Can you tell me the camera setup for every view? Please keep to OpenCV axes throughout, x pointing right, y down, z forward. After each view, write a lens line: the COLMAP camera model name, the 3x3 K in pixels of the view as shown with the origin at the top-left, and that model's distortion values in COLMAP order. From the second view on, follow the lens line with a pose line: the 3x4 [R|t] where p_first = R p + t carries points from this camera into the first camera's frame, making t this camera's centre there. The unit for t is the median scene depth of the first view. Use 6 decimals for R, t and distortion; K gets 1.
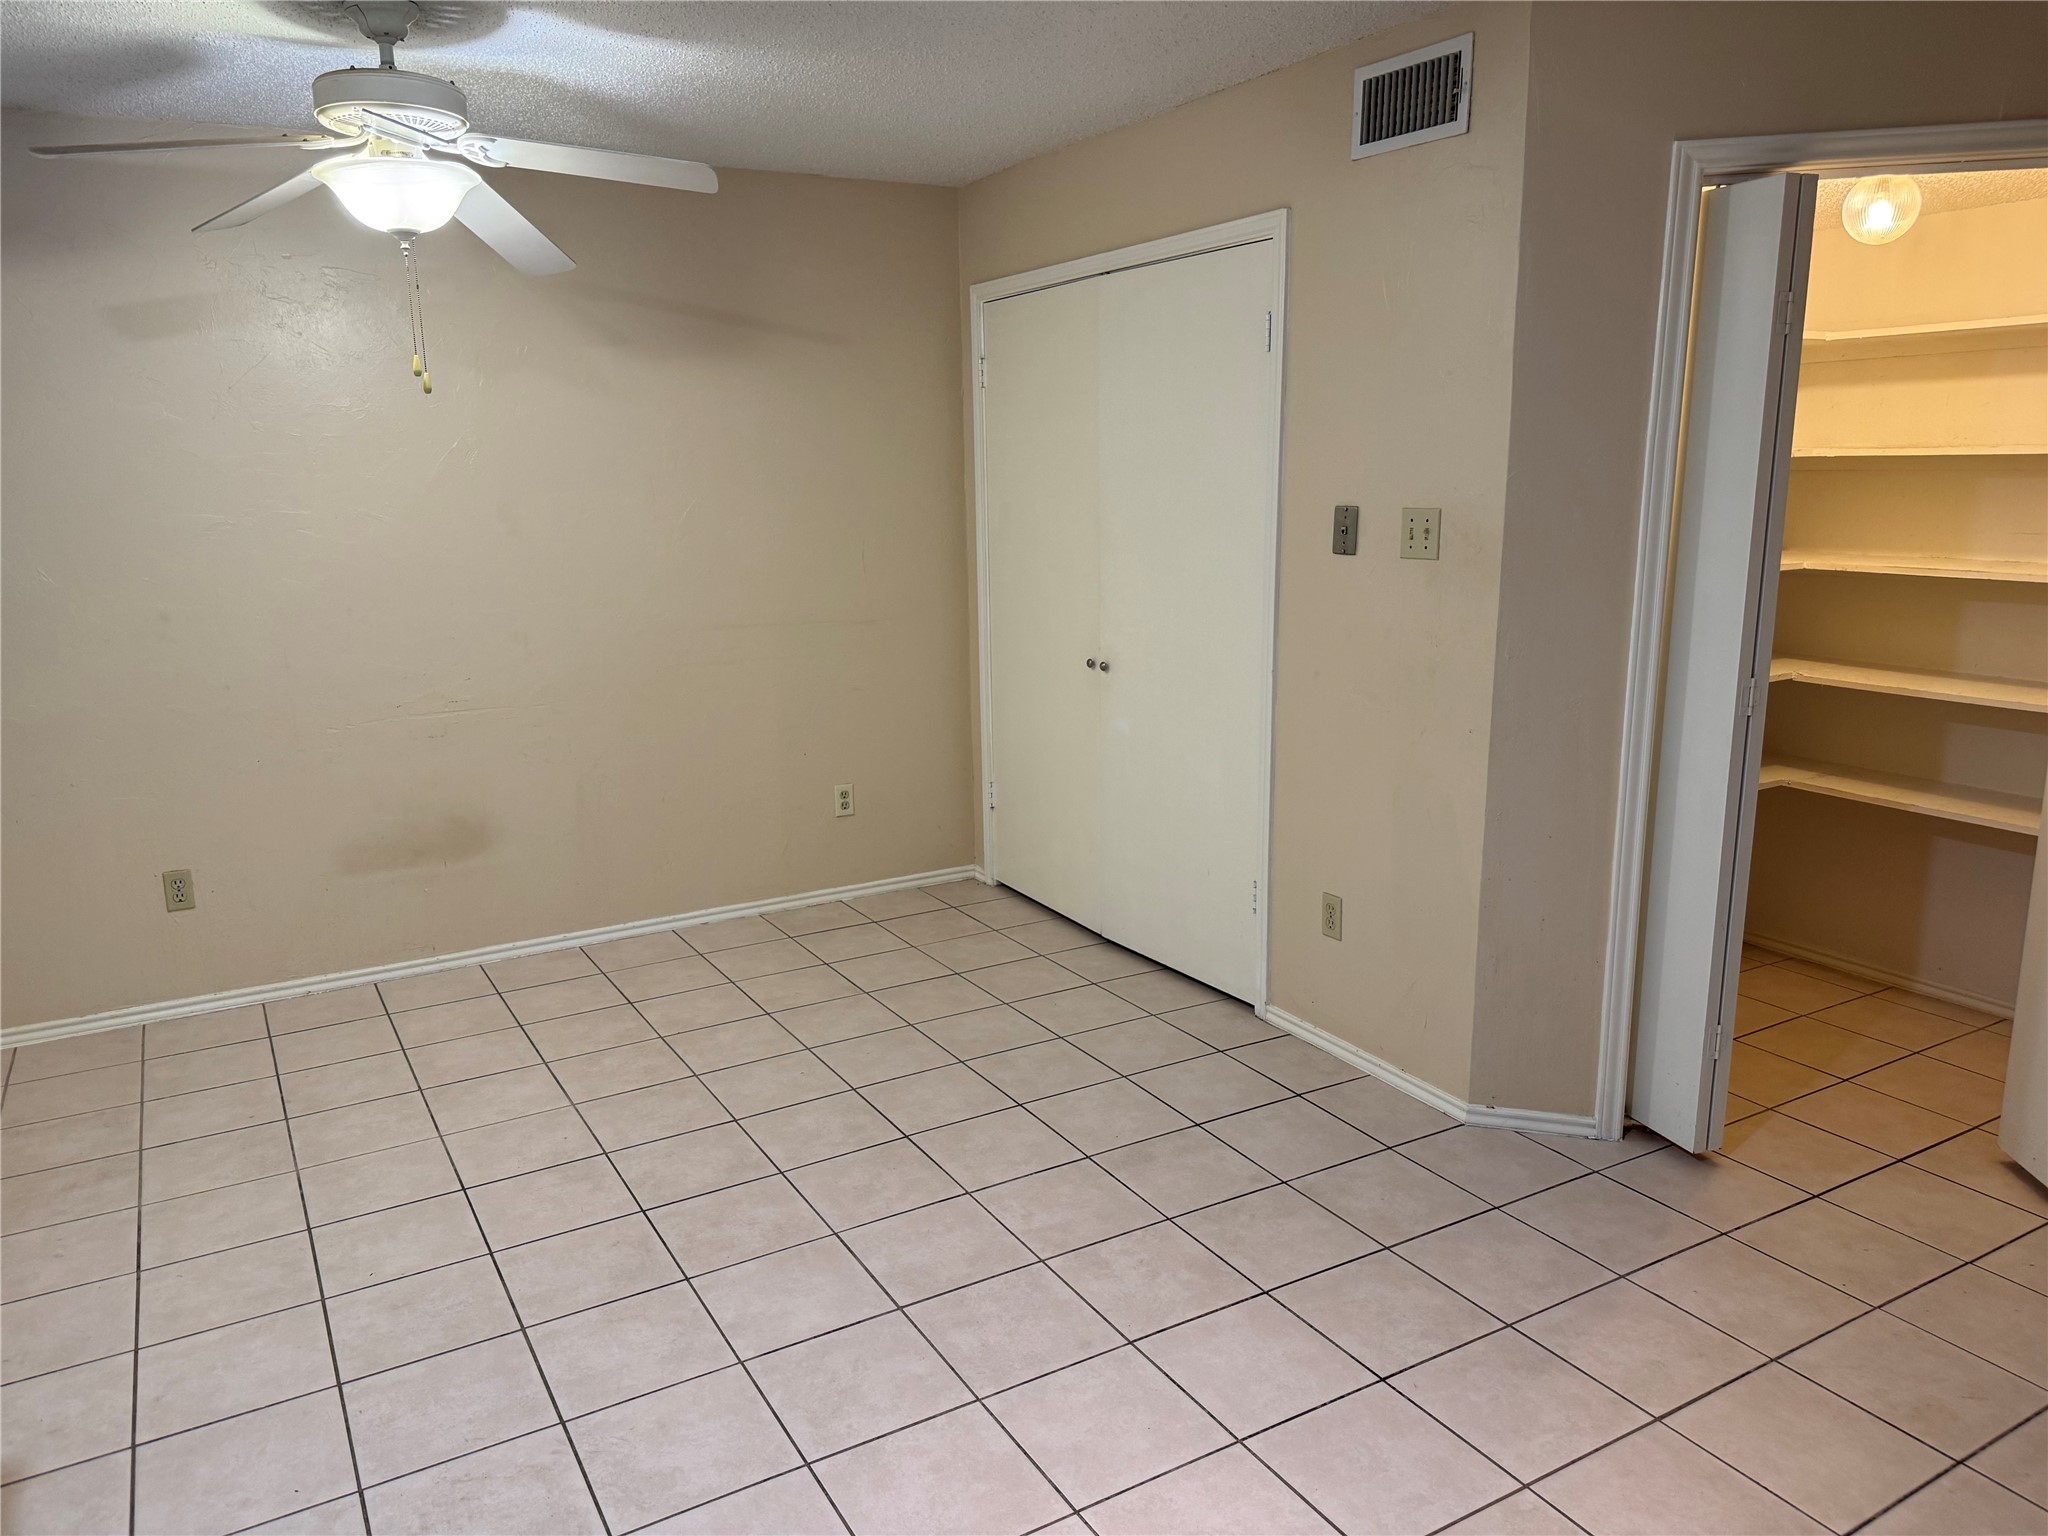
lens RADIAL K [[1453.7, 0, 1024.0], [0, 1453.7, 768.0], [0, 0, 1]] dist [-0.002266, -0.000515]
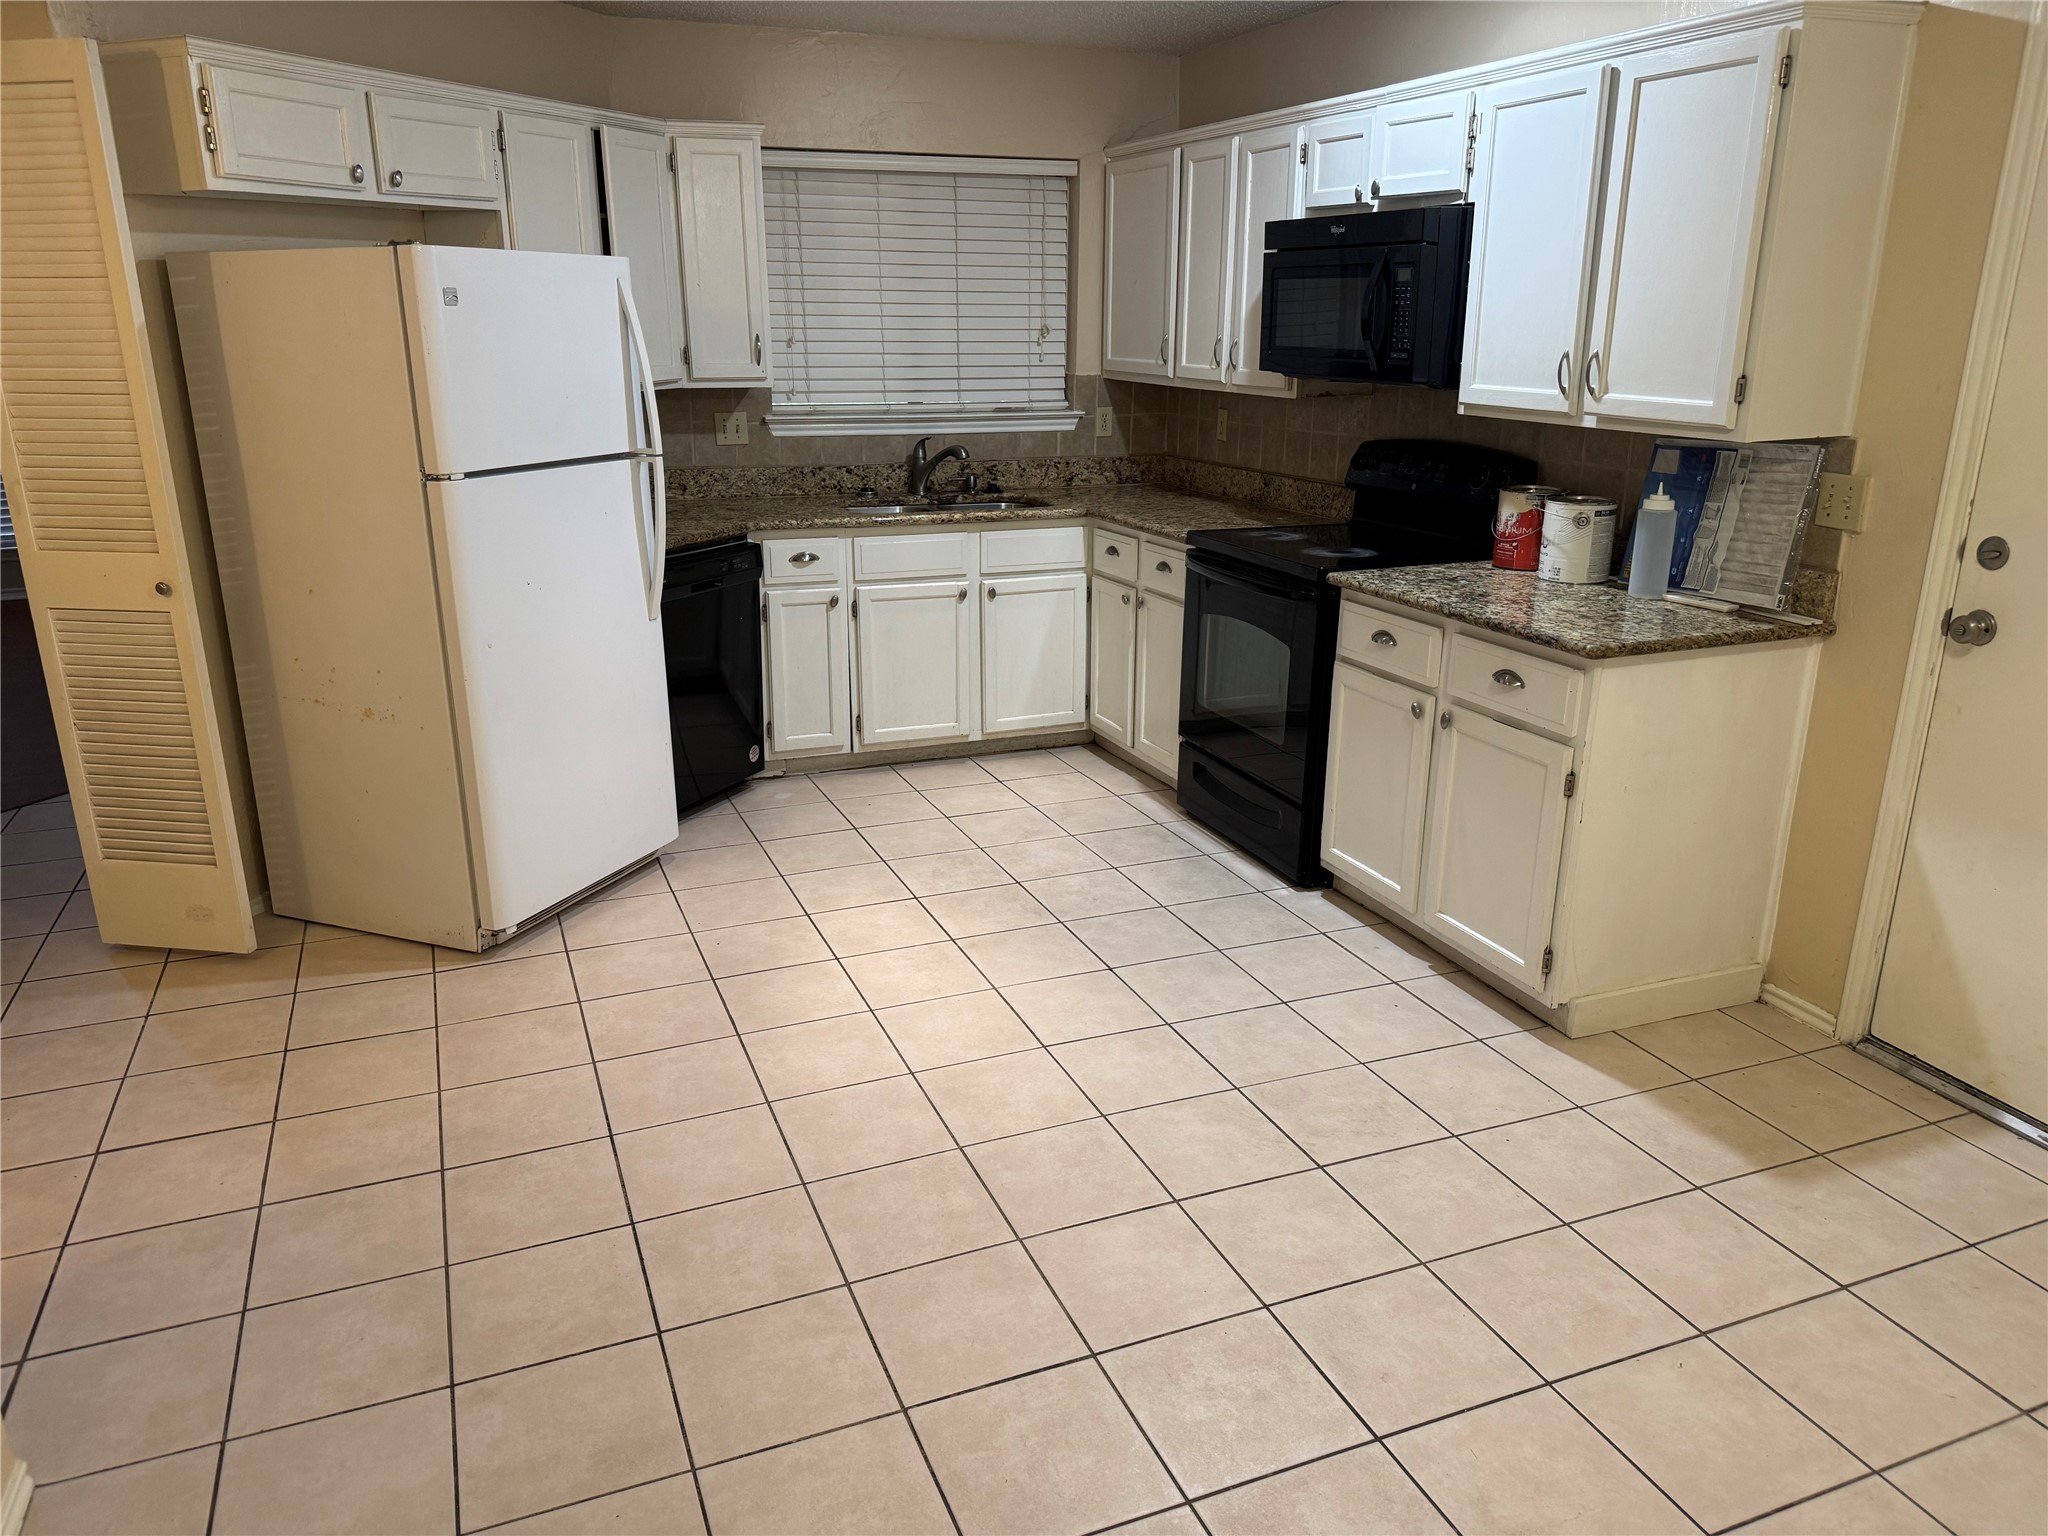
lens RADIAL K [[1435.9, 0, 1024.0], [0, 1435.9, 768.0], [0, 0, 1]] dist [0.004780, -0.000609]
pose [[-0.990393, -0.028627, 0.135282, -0.202171], [0.041668, 0.871074, 0.489381, -0.342112], [-0.131850, 0.490317, -0.861513, 1.629274]]
